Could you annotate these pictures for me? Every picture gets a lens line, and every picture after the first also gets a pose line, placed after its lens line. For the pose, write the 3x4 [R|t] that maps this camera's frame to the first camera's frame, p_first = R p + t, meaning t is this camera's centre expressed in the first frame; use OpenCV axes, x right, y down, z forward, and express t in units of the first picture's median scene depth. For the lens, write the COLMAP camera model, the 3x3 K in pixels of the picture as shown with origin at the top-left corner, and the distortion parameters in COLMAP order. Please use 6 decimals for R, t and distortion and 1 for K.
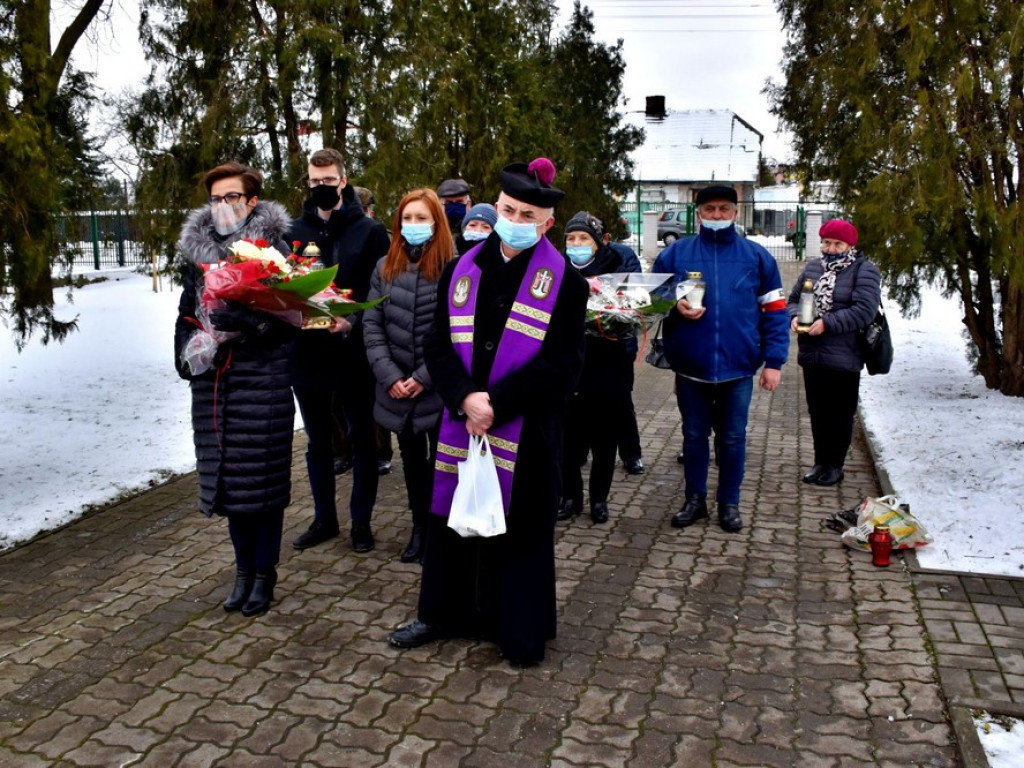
lens RADIAL K [[889.7, 0, 512.0], [0, 889.7, 384.0], [0, 0, 1]] dist [-0.059923, 0.002915]
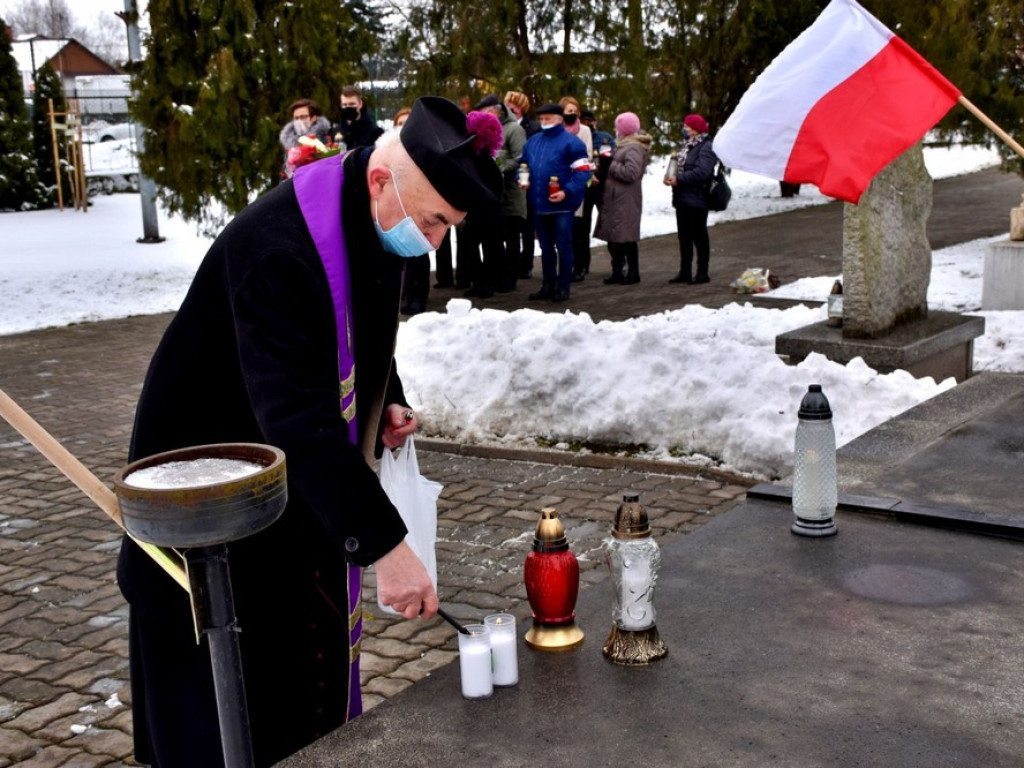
lens RADIAL K [[1420.1, 0, 512.0], [0, 1420.1, 384.0], [0, 0, 1]] dist [0.045979, 0.351122]
pose [[0.941130, 0.052531, -0.333937, 0.216150], [-0.044055, 0.998487, 0.032911, 0.064867], [0.335161, -0.016262, 0.942021, -0.450945]]
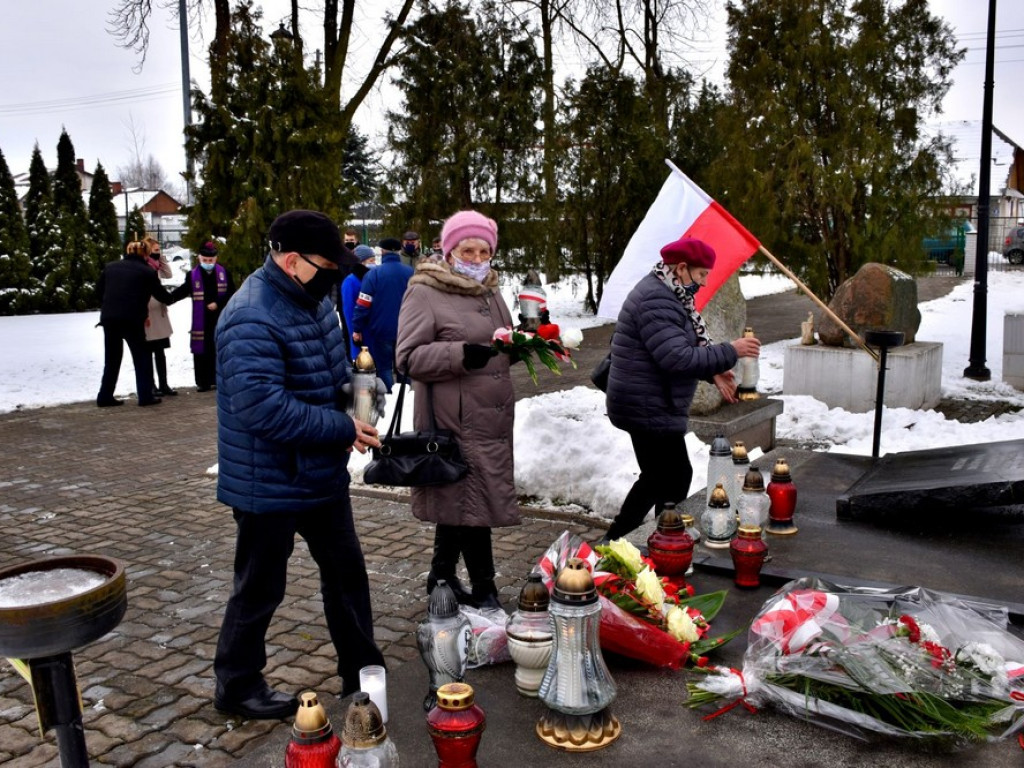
lens RADIAL K [[1007.8, 0, 512.0], [0, 1007.8, 384.0], [0, 0, 1]] dist [-0.112351, 0.142873]
pose [[0.955036, 0.047766, -0.292616, 0.218647], [-0.055531, 0.998290, -0.018282, 0.059755], [0.291242, 0.033709, 0.956055, -0.430861]]
